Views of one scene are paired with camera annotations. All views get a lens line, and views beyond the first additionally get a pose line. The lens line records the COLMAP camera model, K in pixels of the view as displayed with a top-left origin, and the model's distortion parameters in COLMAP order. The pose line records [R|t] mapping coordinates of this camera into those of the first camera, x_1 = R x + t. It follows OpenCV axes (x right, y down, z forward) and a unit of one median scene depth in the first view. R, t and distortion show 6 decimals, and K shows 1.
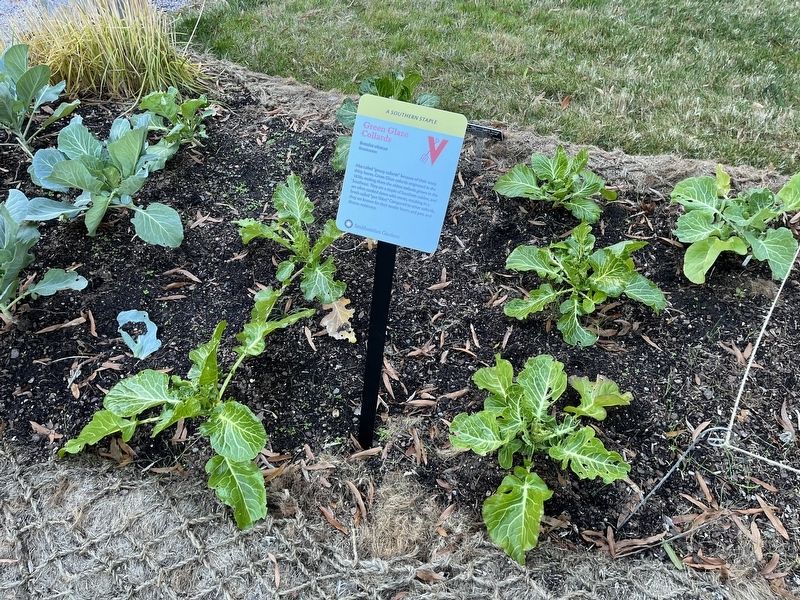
lens RADIAL K [[613.9, 0, 393.6], [0, 613.9, 300.3], [0, 0, 1]] dist [0.037195, -0.065058]
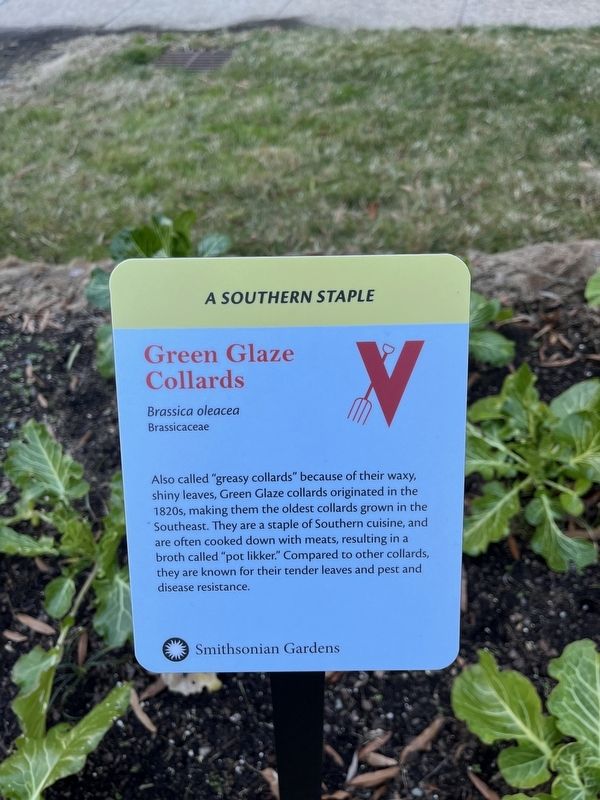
lens RADIAL K [[613.9, 0, 296.6], [0, 613.9, 407.7], [0, 0, 1]] dist [0.037195, -0.065058]
pose [[0.951098, -0.263859, 0.160598, -0.014686], [0.271008, 0.962279, -0.023964, -0.105640], [-0.148217, 0.066315, 0.986729, 0.312998]]
